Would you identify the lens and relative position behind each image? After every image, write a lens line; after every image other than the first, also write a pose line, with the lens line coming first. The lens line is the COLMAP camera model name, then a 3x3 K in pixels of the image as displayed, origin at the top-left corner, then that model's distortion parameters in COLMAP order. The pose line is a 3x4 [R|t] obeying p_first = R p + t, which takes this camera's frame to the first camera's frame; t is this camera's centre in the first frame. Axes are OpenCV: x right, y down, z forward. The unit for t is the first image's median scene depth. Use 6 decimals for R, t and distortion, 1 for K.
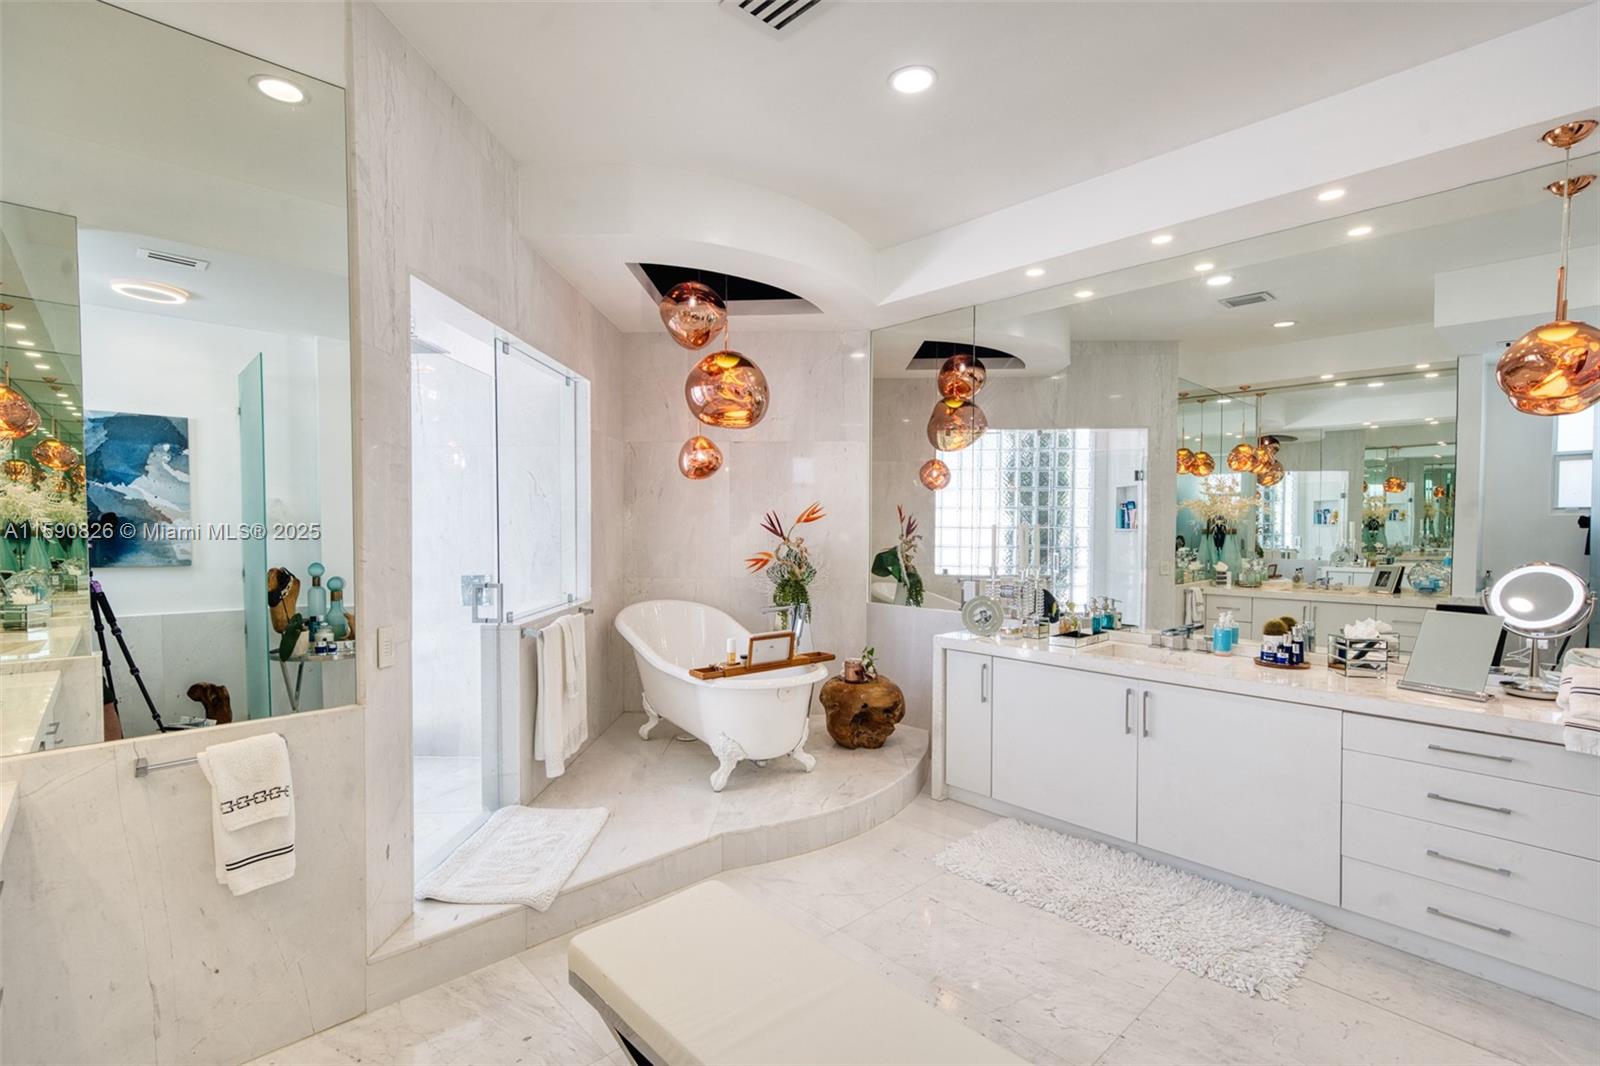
lens RADIAL K [[733.6, 0, 799.3], [0, 733.6, 533.9], [0, 0, 1]] dist [0.001552, 0.000102]
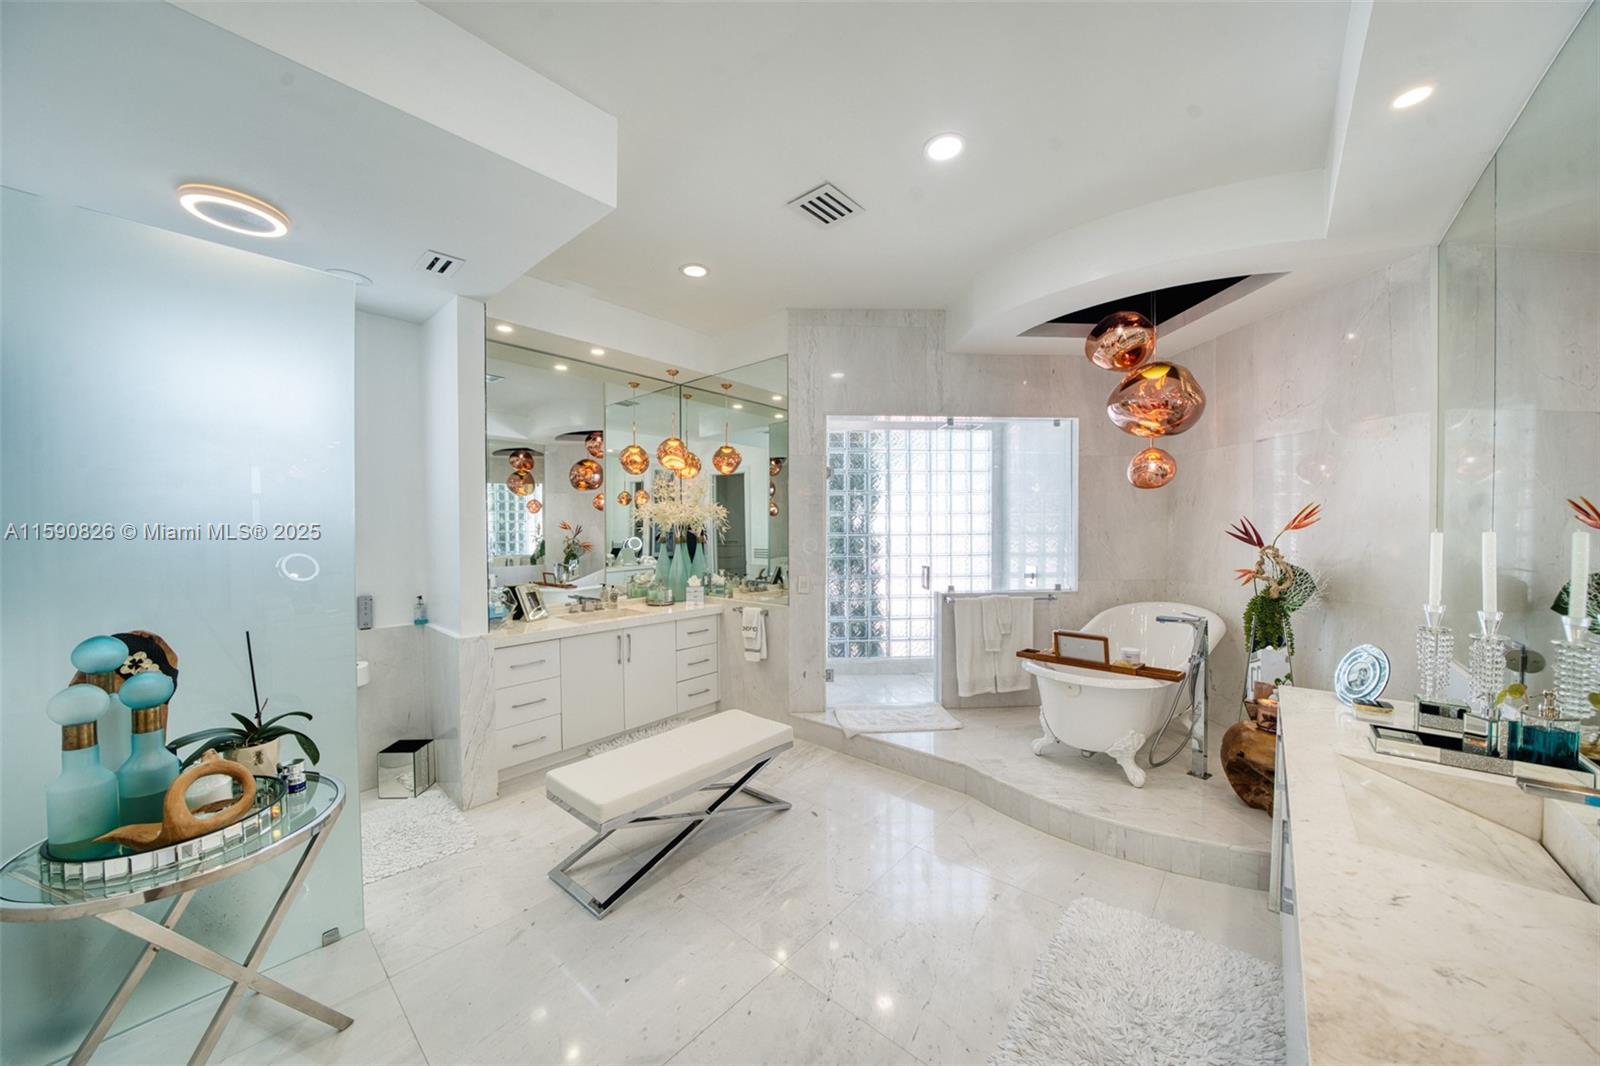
lens RADIAL K [[556.3, 0, 799.4], [0, 556.3, 535.3], [0, 0, 1]] dist [-0.001244, -0.000034]
pose [[0.096350, 0.006657, -0.995325, 0.717004], [-0.010406, 0.999930, 0.005681, -0.008292], [0.995293, 0.009810, 0.096413, 0.494739]]
